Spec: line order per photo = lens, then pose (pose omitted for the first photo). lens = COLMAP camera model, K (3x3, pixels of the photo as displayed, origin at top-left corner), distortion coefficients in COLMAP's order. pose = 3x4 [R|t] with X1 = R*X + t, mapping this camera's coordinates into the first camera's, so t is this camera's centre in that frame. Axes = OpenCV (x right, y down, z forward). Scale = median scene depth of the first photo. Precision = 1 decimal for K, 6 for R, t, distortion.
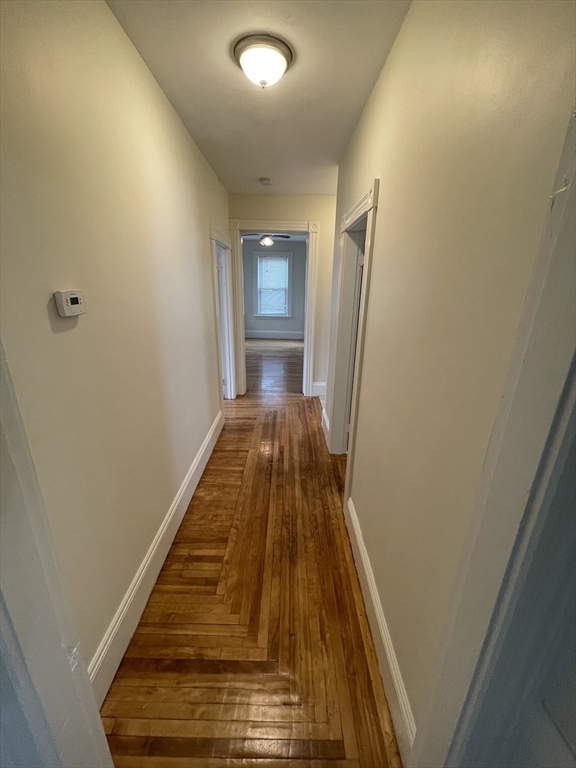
lens RADIAL K [[310.7, 0, 284.8], [0, 310.7, 380.9], [0, 0, 1]] dist [-0.000217, -0.000569]
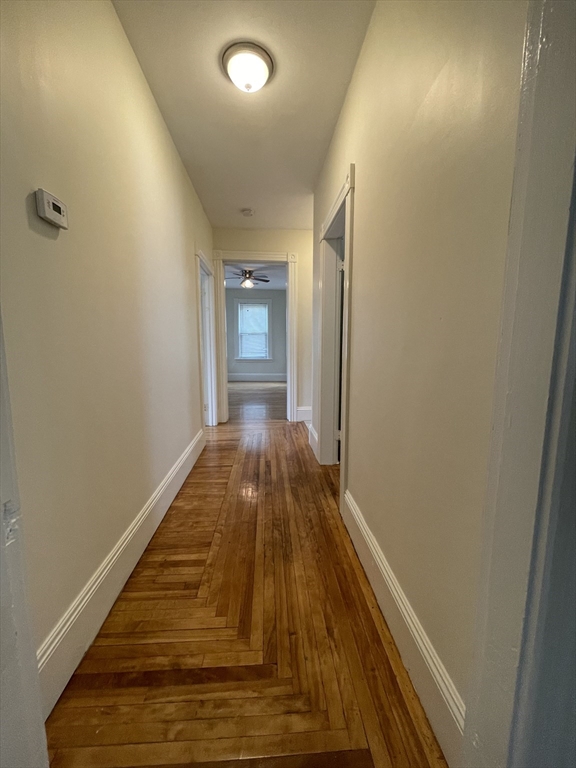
lens RADIAL K [[310.7, 0, 284.8], [0, 310.7, 381.3], [0, 0, 1]] dist [-0.000217, -0.000569]
pose [[0.997567, -0.022769, 0.065893, -0.025541], [0.034707, 0.981909, -0.186147, 0.233989], [-0.060463, 0.187981, 0.980310, 0.059694]]
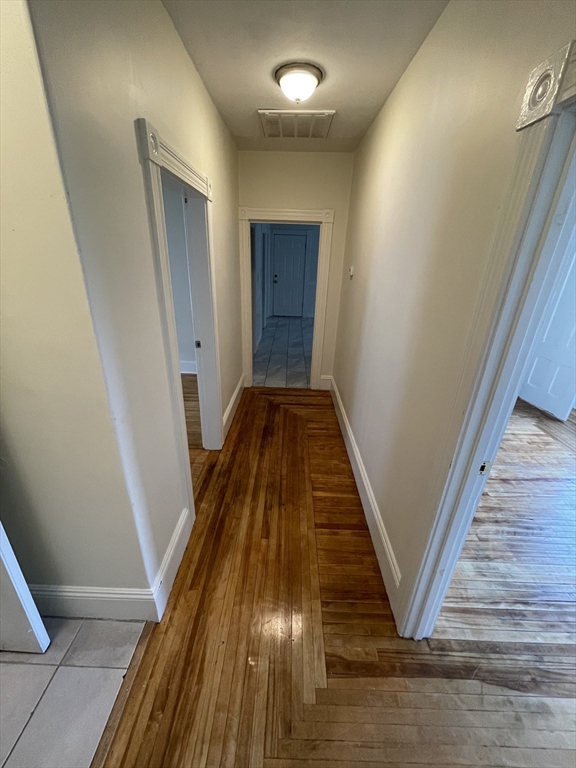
lens RADIAL K [[310.7, 0, 282.8], [0, 310.7, 381.5], [0, 0, 1]] dist [-0.000217, -0.000569]
pose [[-0.998695, -0.051062, 0.001082, -0.048501], [-0.038182, 0.760517, 0.648194, -0.663081], [-0.033921, 0.647307, -0.761475, 1.963475]]
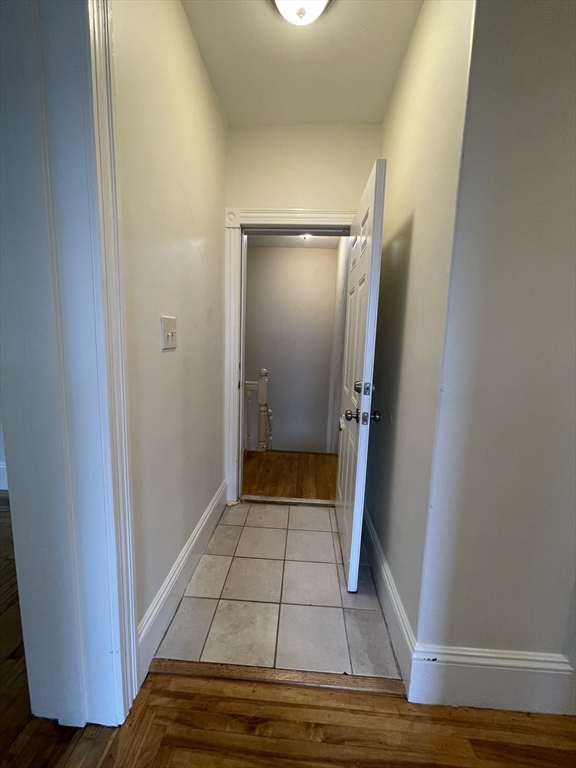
lens RADIAL K [[310.7, 0, 287.4], [0, 310.7, 383.3], [0, 0, 1]] dist [-0.000217, -0.000569]
pose [[0.055290, -0.149613, 0.987198, -0.245566], [0.275162, 0.952708, 0.128975, -0.398455], [-0.959807, 0.264508, 0.093843, 1.789689]]
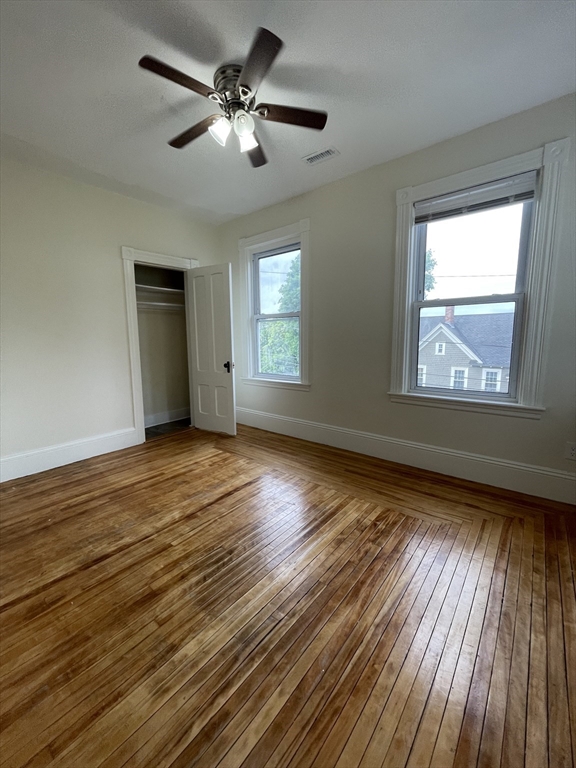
lens RADIAL K [[310.7, 0, 286.6], [0, 310.7, 381.0], [0, 0, 1]] dist [-0.000217, -0.000569]
pose [[-0.632401, 0.090169, -0.769376, -0.416044], [-0.237325, 0.922890, 0.303234, -0.373946], [0.737391, 0.374358, -0.562237, 1.874338]]
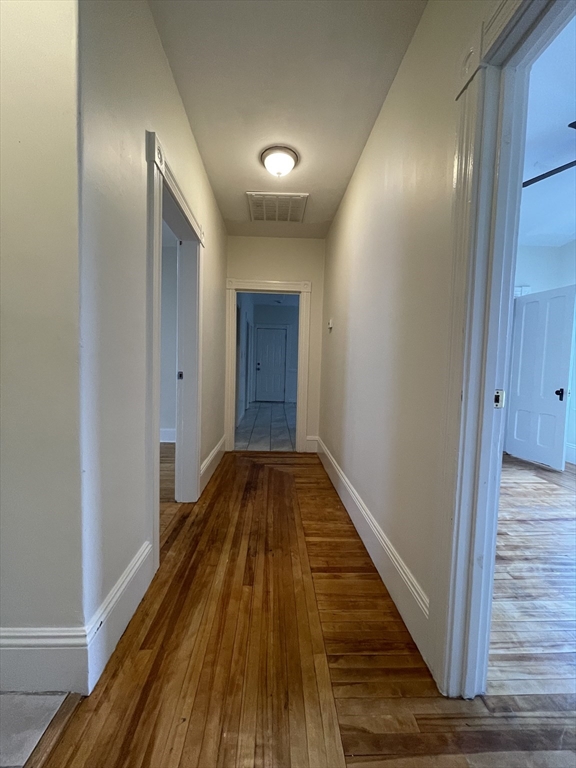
lens RADIAL K [[310.7, 0, 282.7], [0, 310.7, 381.3], [0, 0, 1]] dist [-0.000217, -0.000569]
pose [[-0.998231, -0.042635, -0.041446, -0.048497], [-0.054532, 0.934292, 0.352312, -0.393875], [0.023701, 0.353949, -0.934964, 2.070514]]
